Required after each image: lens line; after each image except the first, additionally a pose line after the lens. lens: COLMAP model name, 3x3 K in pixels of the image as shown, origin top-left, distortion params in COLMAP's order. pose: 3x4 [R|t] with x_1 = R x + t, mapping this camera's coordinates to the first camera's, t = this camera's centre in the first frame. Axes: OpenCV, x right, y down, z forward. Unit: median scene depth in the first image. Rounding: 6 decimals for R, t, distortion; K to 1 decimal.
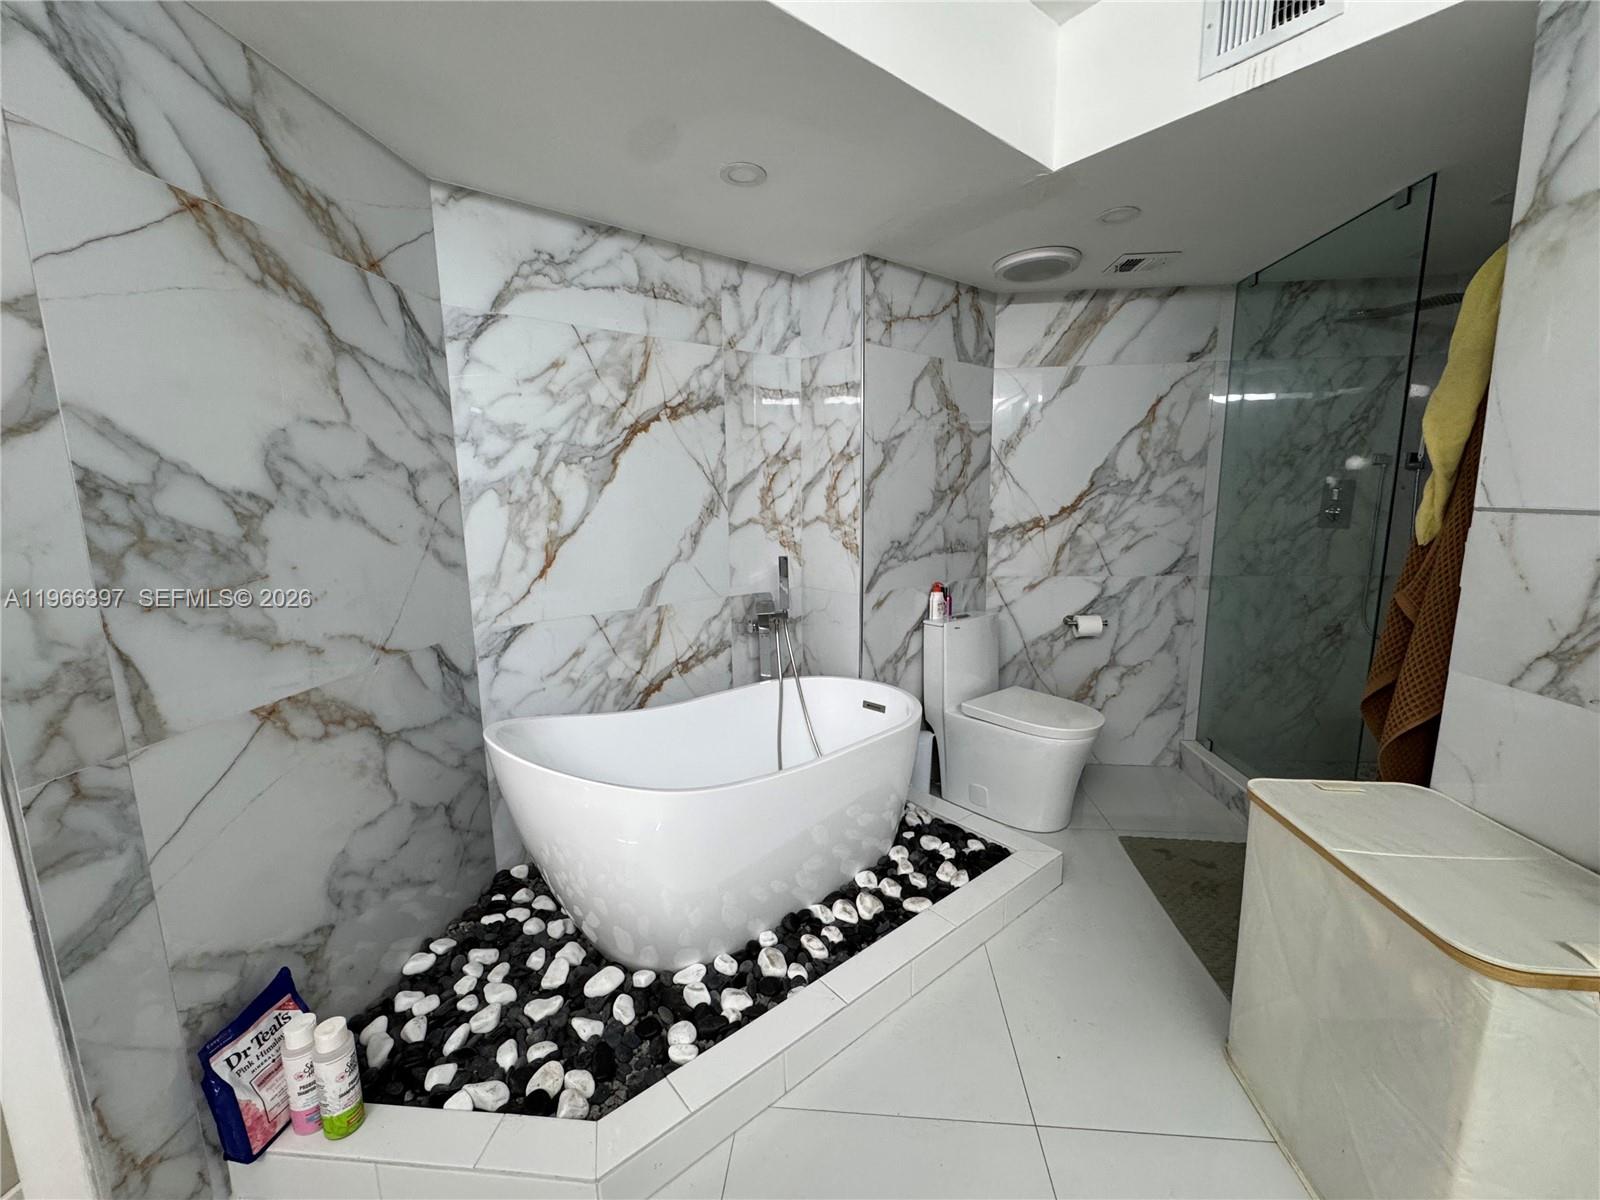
lens RADIAL K [[638.9, 0, 799.3], [0, 638.9, 601.7], [0, 0, 1]] dist [-0.002659, 0.000267]
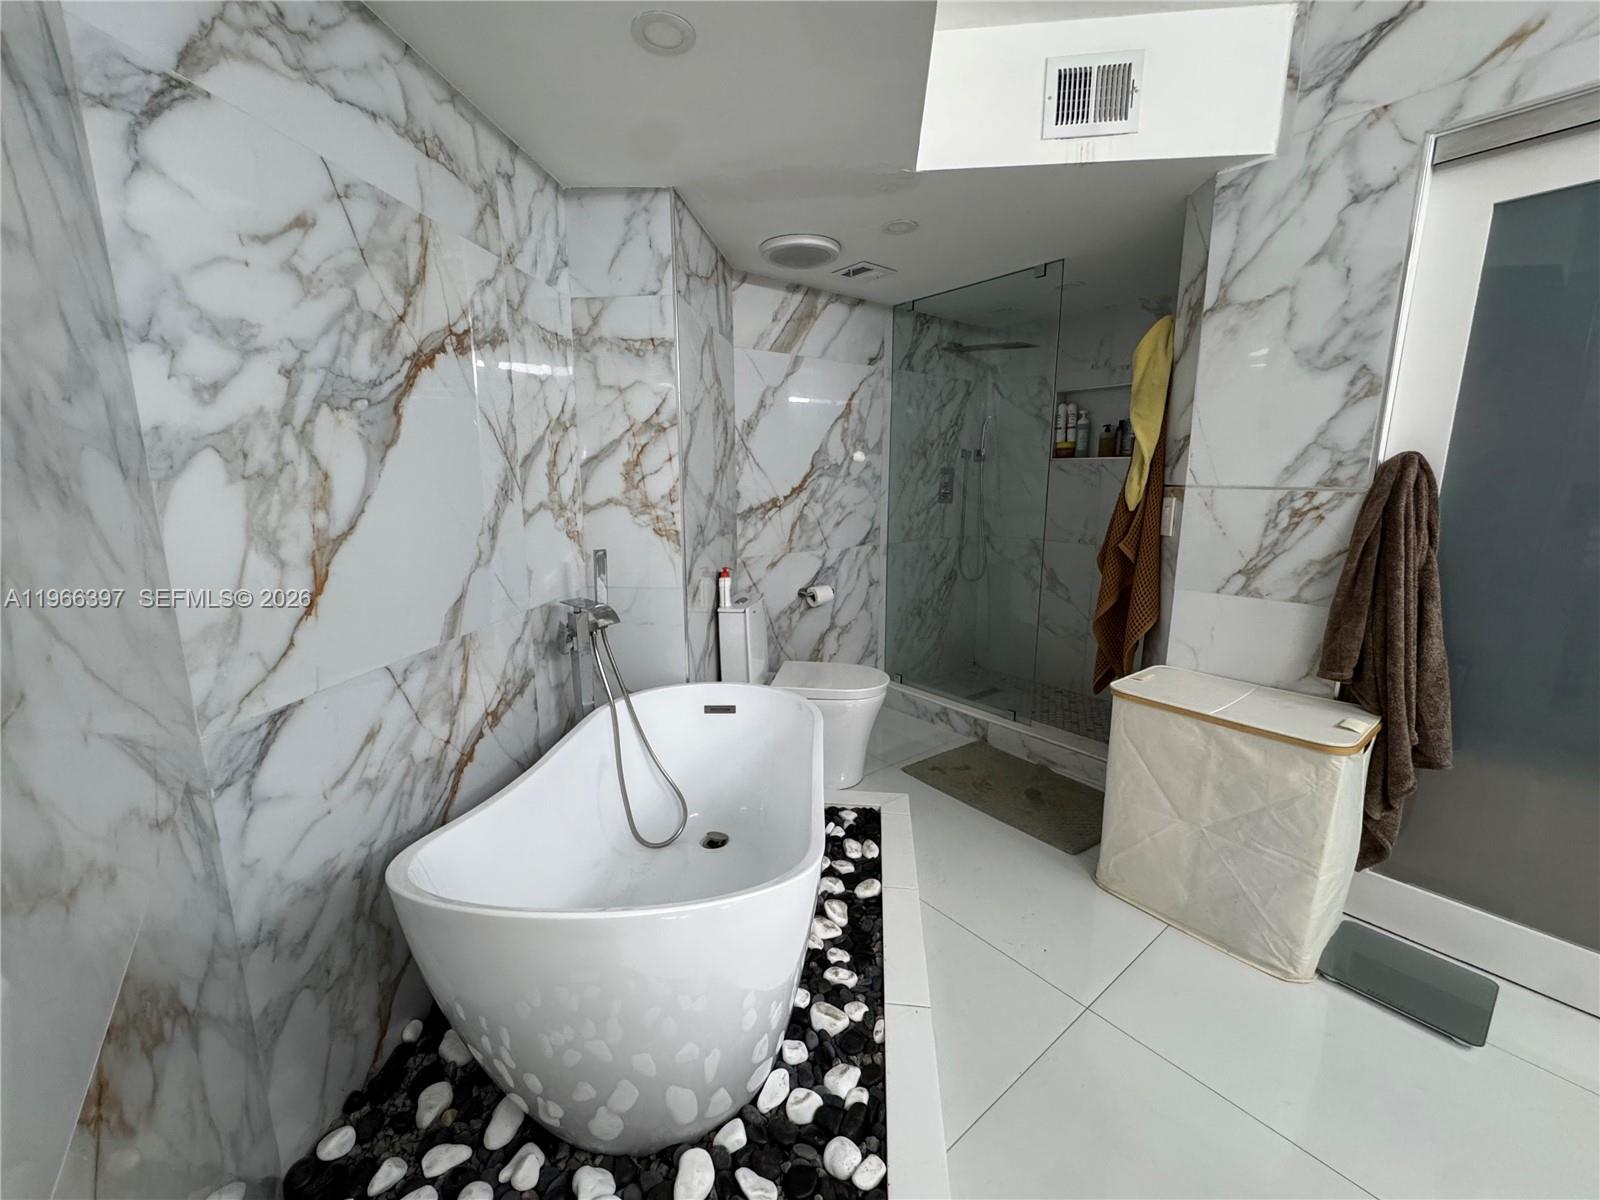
lens RADIAL K [[638.9, 0, 800.3], [0, 638.9, 601.2], [0, 0, 1]] dist [-0.002659, 0.000267]
pose [[0.720736, -0.121227, 0.682528, -0.449170], [0.104913, 0.992324, 0.065466, -0.038613], [-0.685225, 0.024423, 0.727922, 0.297050]]
